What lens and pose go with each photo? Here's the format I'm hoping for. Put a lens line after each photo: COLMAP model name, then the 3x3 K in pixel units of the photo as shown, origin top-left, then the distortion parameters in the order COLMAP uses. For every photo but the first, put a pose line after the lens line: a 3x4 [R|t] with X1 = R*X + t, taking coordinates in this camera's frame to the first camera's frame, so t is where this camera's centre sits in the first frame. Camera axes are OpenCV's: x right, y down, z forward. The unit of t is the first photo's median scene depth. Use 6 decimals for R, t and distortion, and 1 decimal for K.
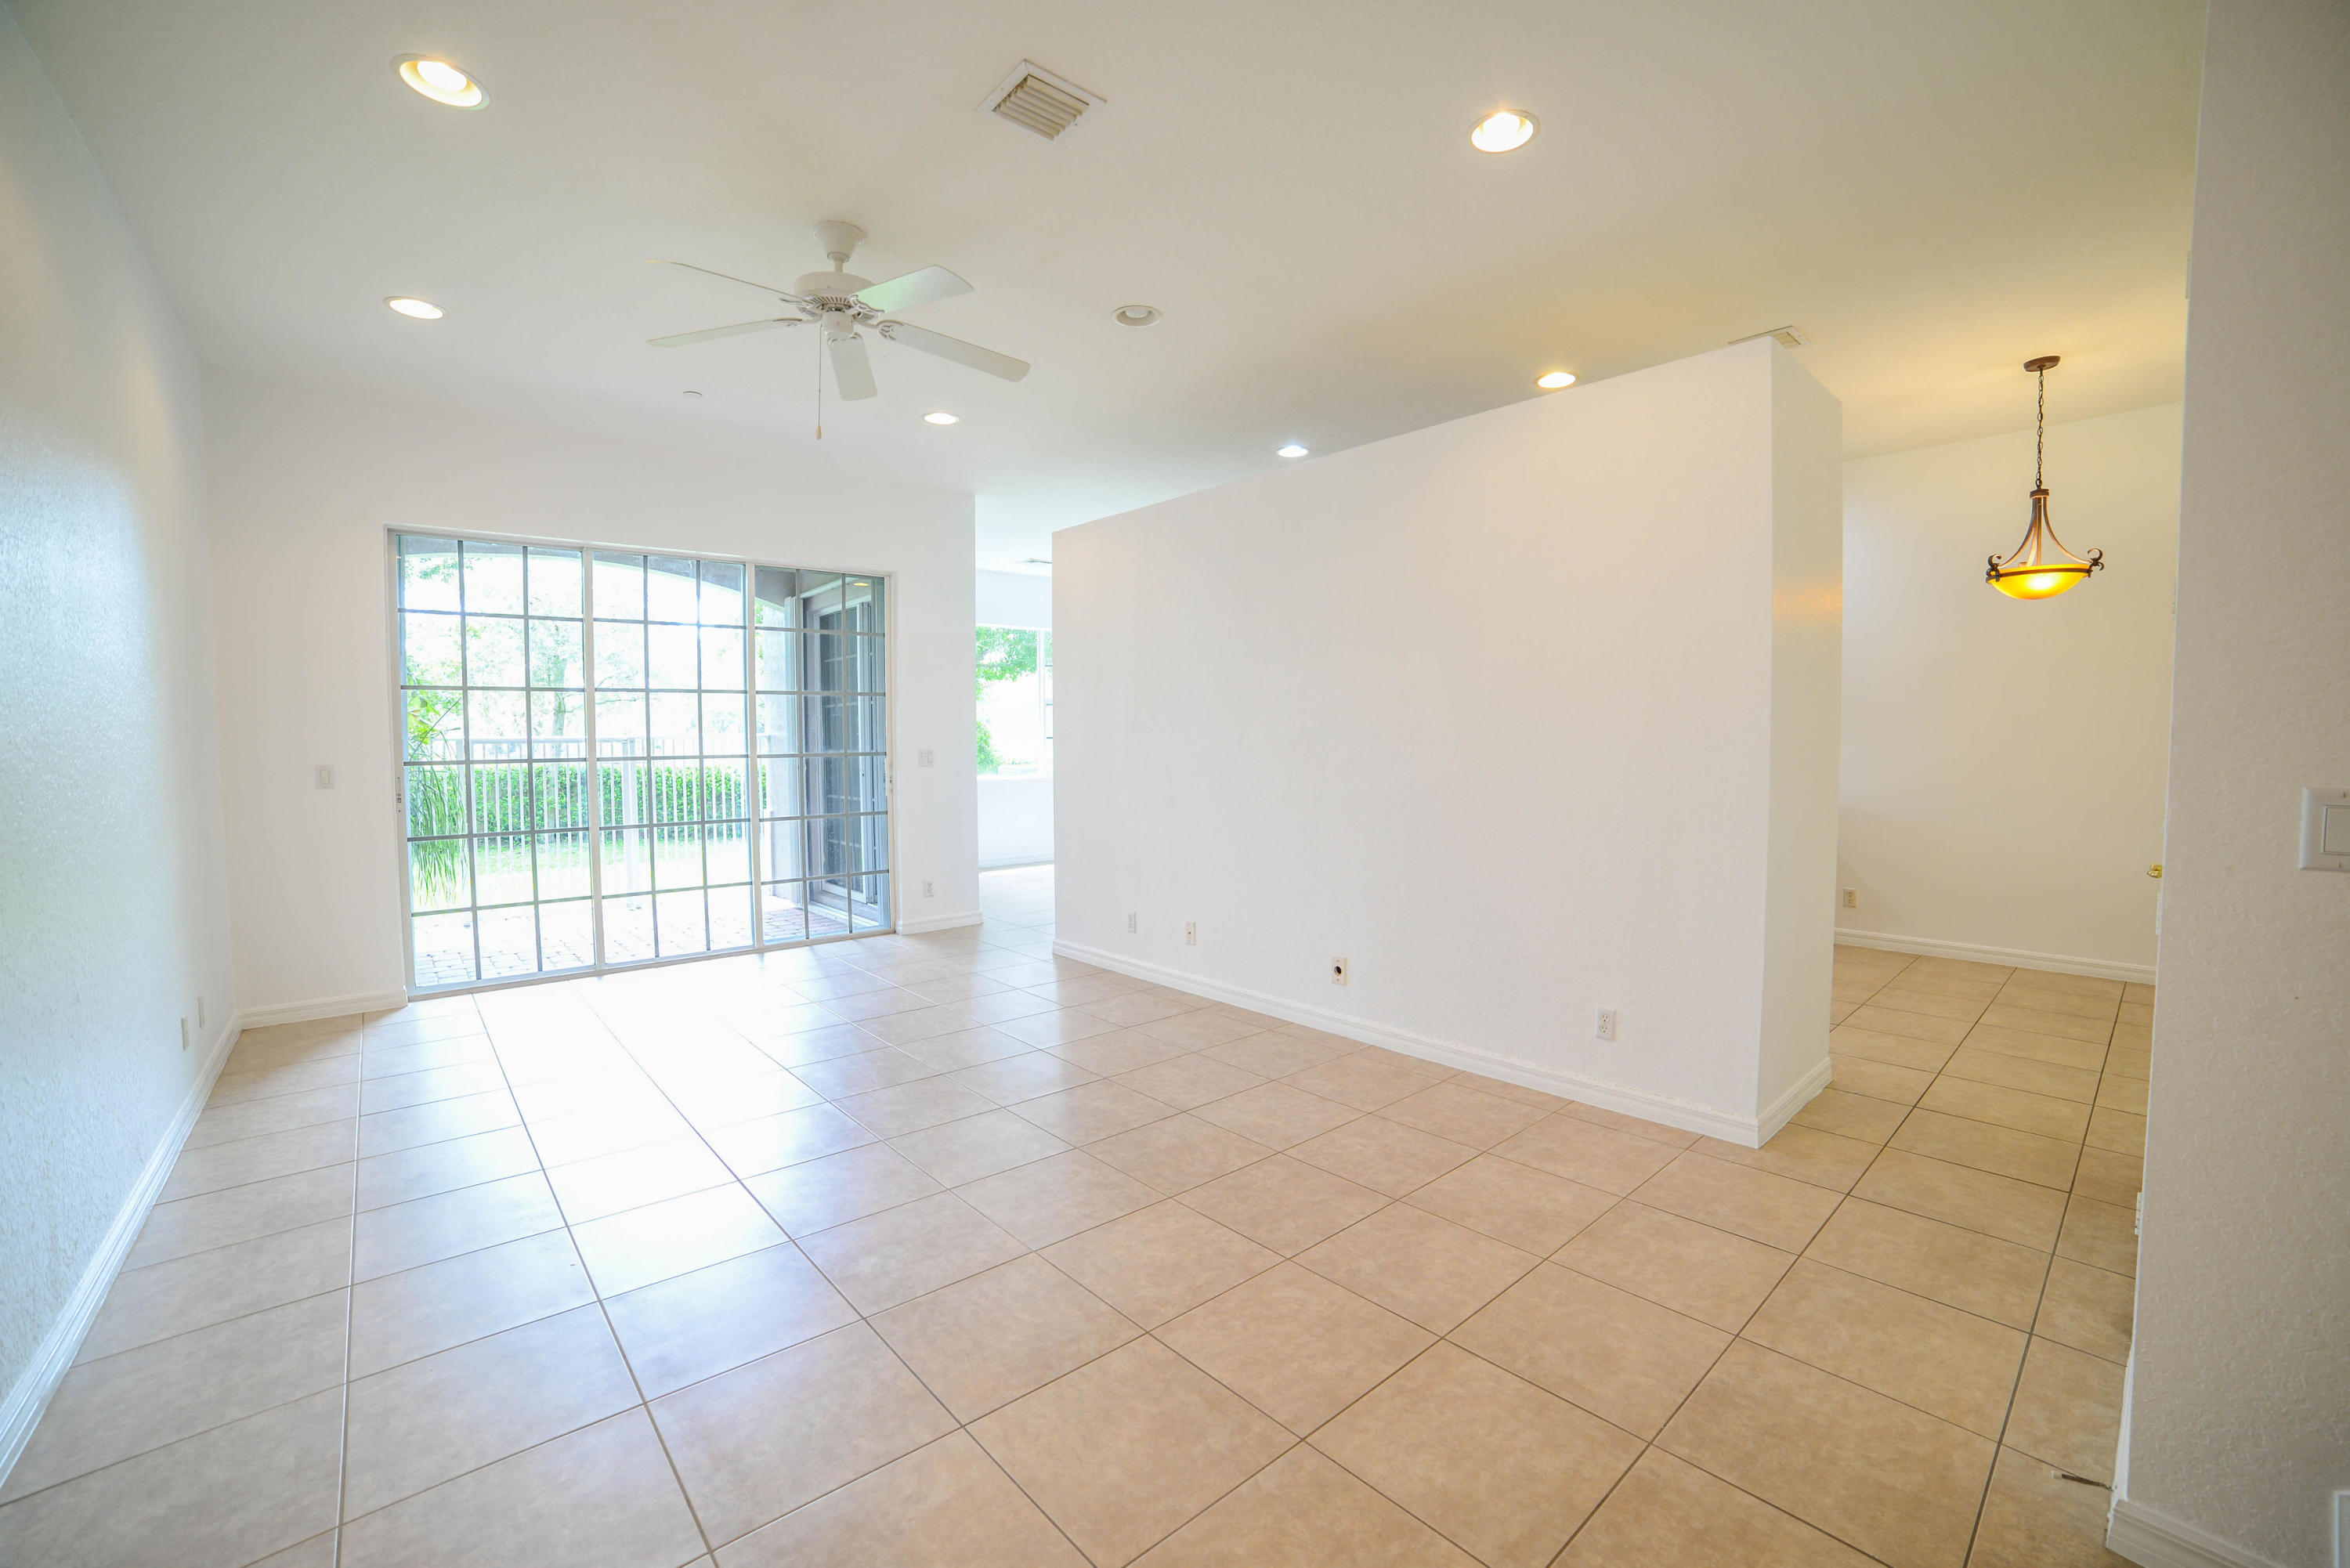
lens RADIAL K [[971.5, 0, 1192.2], [0, 971.5, 790.8], [0, 0, 1]] dist [-0.122322, 0.048405]
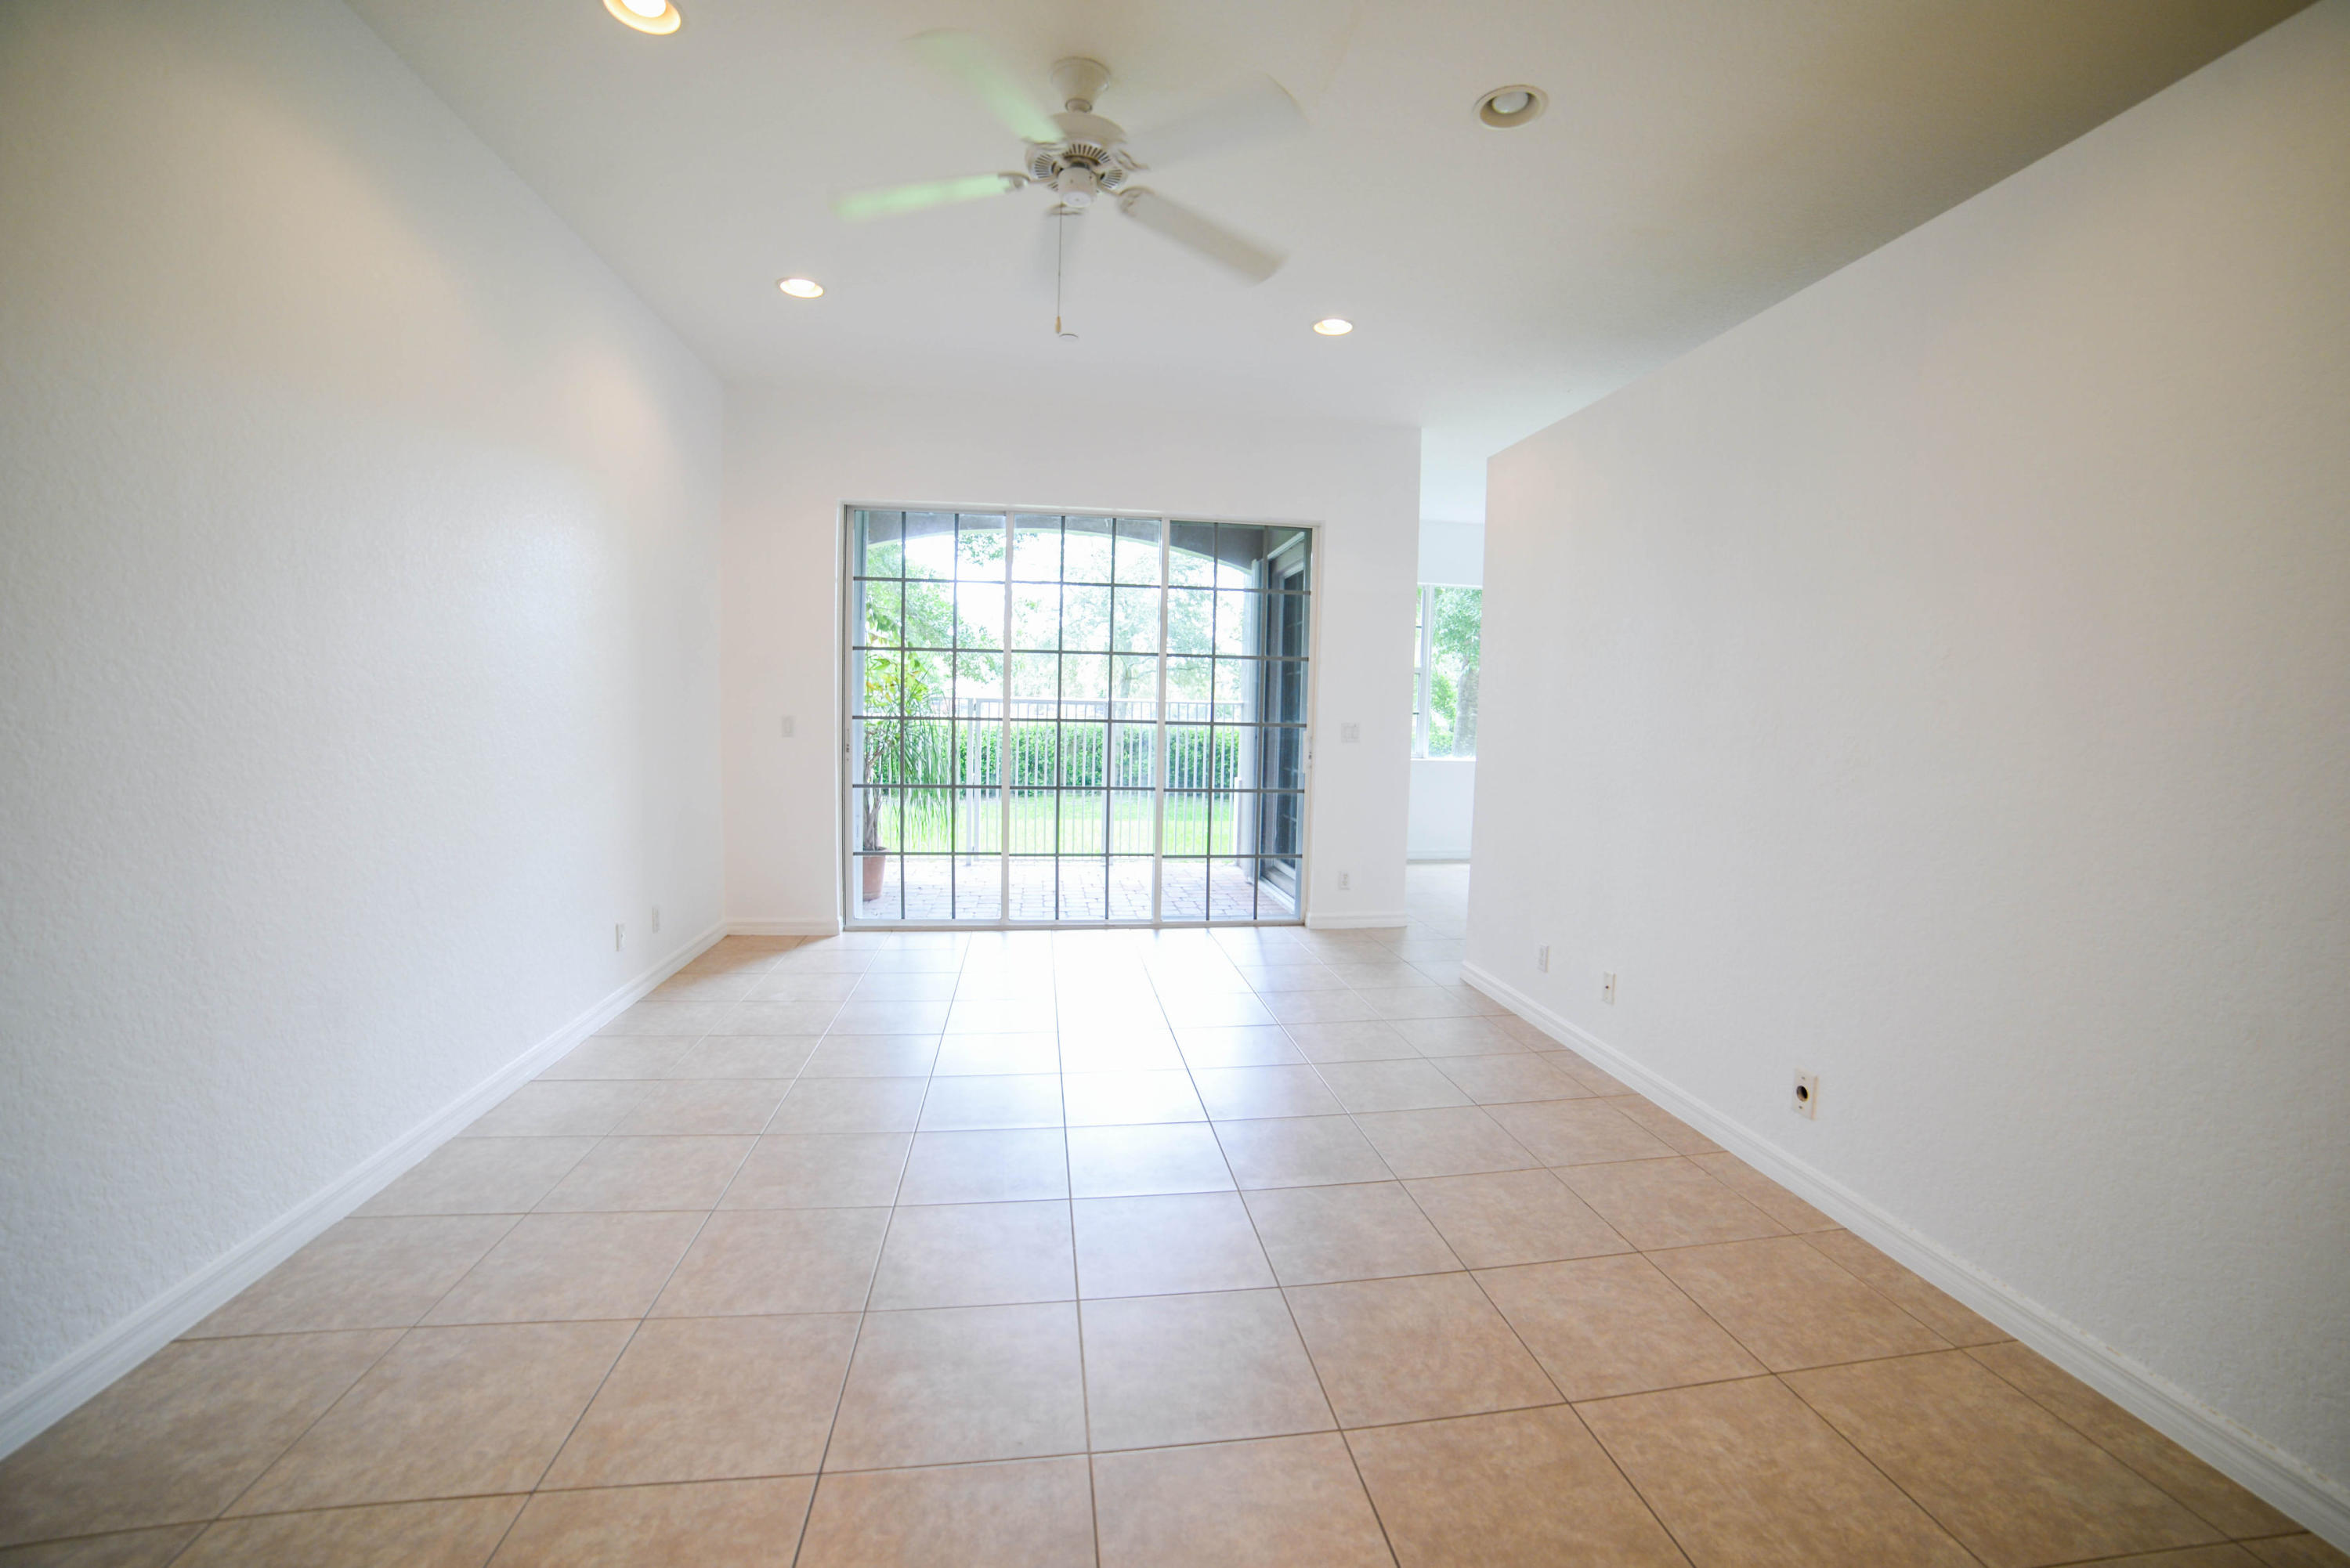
lens RADIAL K [[971.5, 0, 1192.2], [0, 971.5, 790.8], [0, 0, 1]] dist [-0.122322, 0.048405]
pose [[0.838551, 0.070464, -0.540247, 0.103966], [-0.057430, 0.997509, 0.040963, -0.010951], [0.541787, -0.003323, 0.840509, 0.223636]]
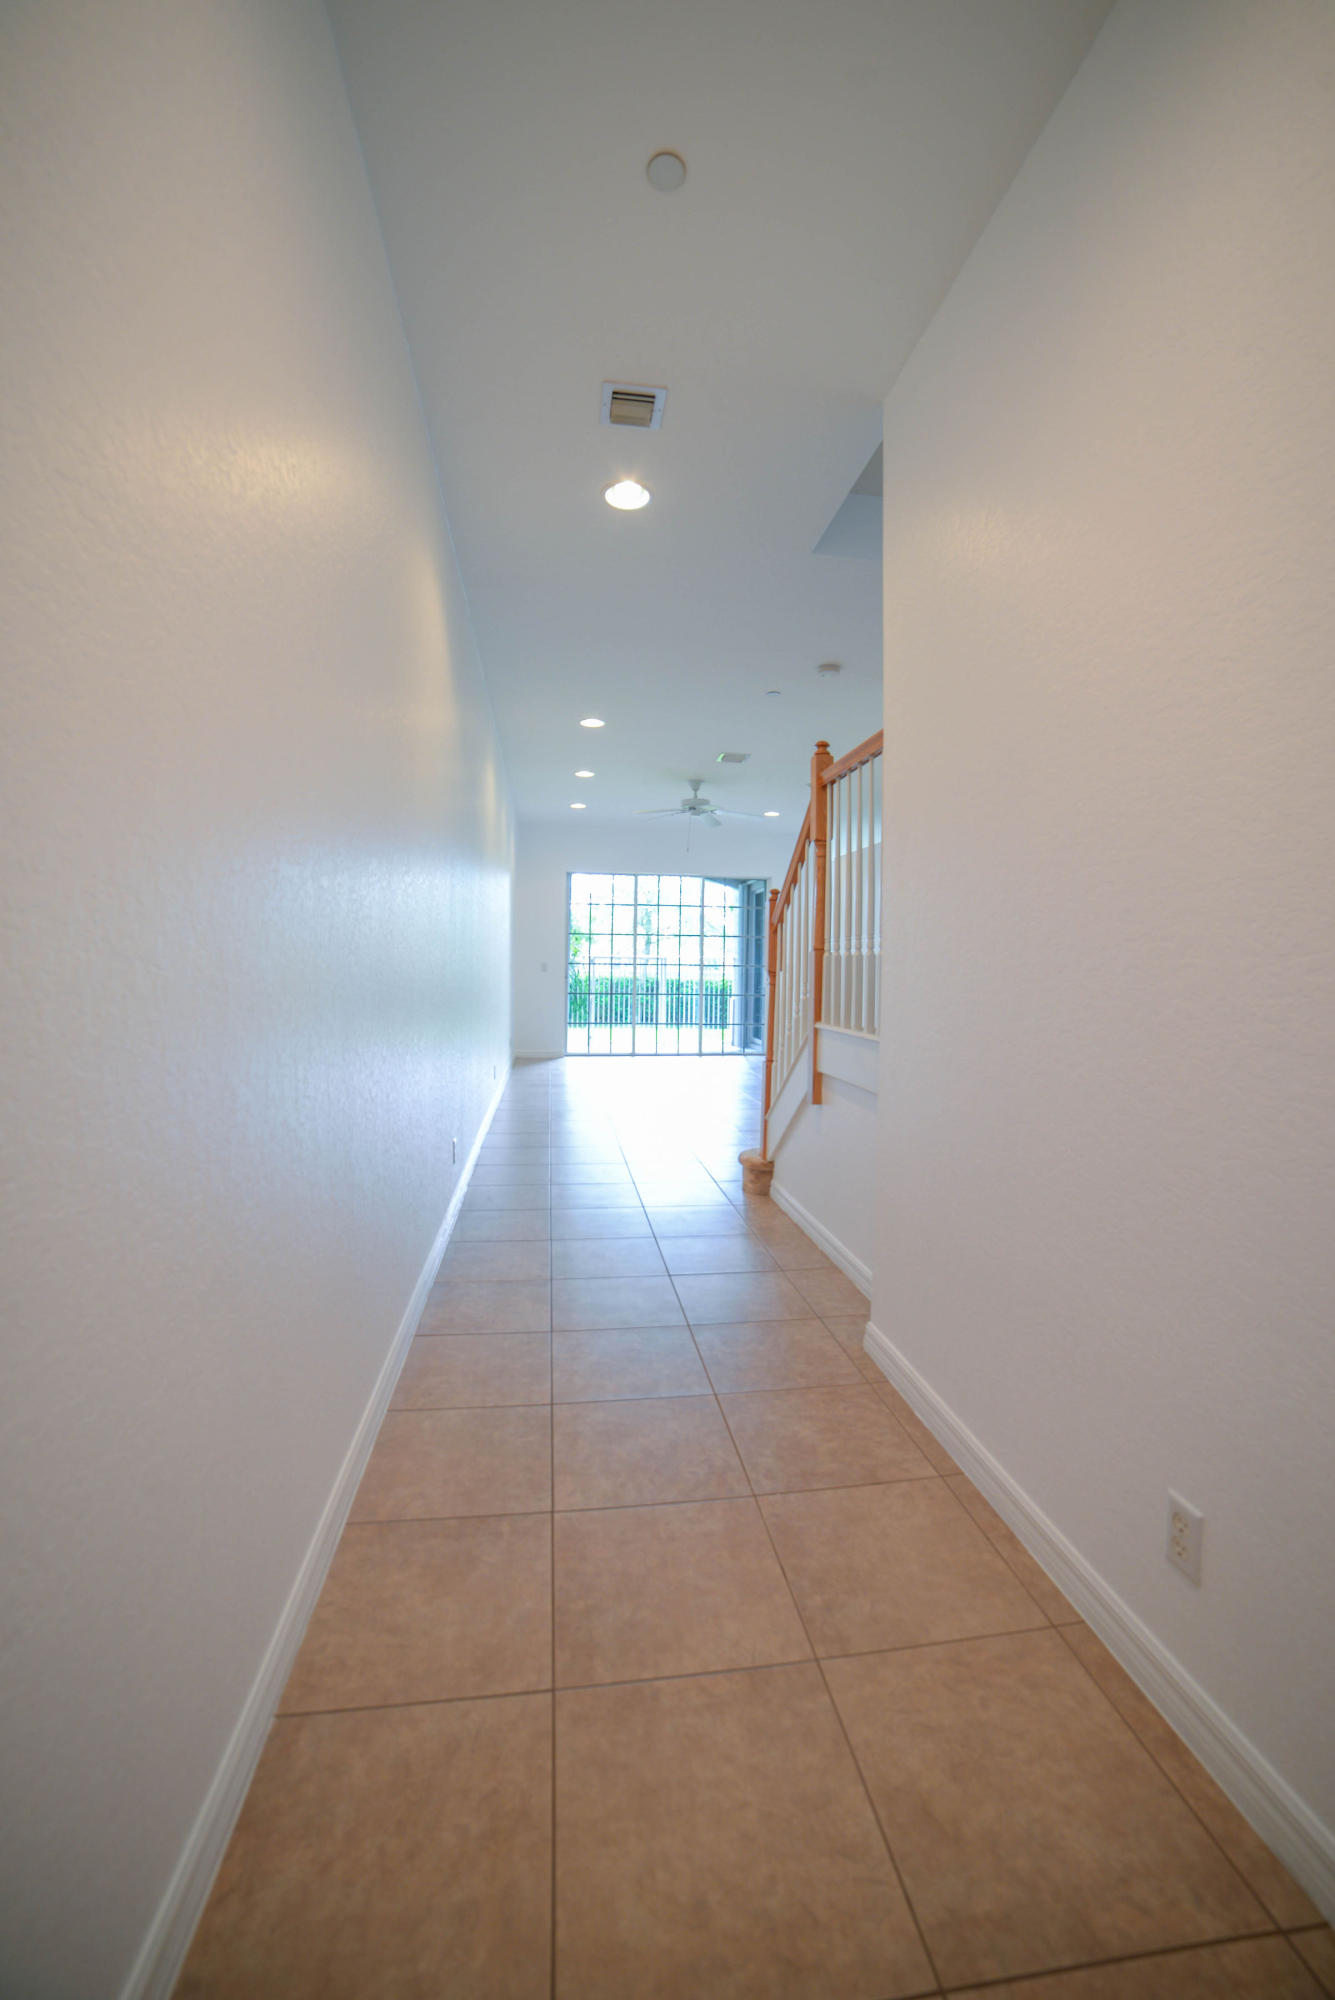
lens RADIAL K [[832.5, 0, 670.7], [0, 832.5, 972.7], [0, 0, 1]] dist [0.000083, -0.000002]
pose [[0.831161, 0.020837, -0.555641, 0.610834], [-0.048618, 0.998194, -0.035293, 0.057935], [0.553902, 0.056348, 0.830673, -0.711420]]
